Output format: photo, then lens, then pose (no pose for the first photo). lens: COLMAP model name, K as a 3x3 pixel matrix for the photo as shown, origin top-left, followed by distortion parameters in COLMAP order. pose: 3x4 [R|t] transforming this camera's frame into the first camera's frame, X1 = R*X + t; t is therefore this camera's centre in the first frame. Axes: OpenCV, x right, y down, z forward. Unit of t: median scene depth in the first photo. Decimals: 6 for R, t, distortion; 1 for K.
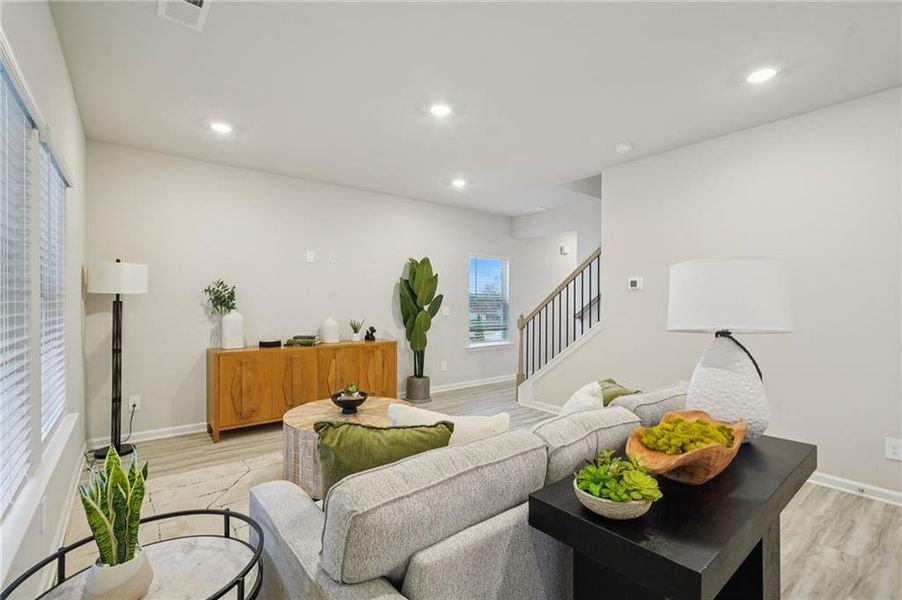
lens RADIAL K [[410.4, 0, 445.8], [0, 410.4, 302.6], [0, 0, 1]] dist [0.002982, 0.000170]
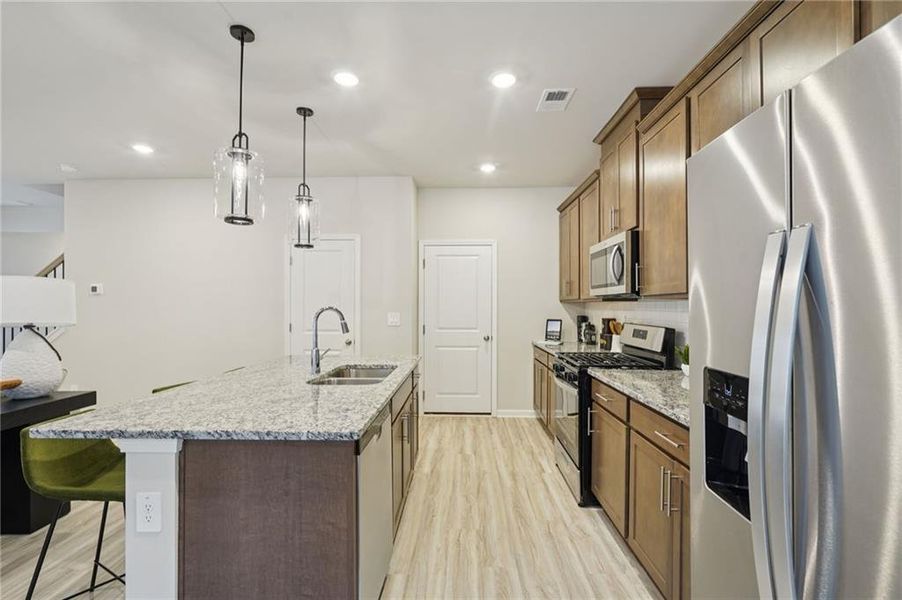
lens RADIAL K [[411.8, 0, 453.6], [0, 411.8, 306.6], [0, 0, 1]] dist [-0.005322, -0.000118]
pose [[0.630897, -0.001338, 0.775865, 0.199577], [0.001919, 0.999998, 0.000164, 0.002484], [-0.775864, 0.001385, 0.630898, -0.445117]]
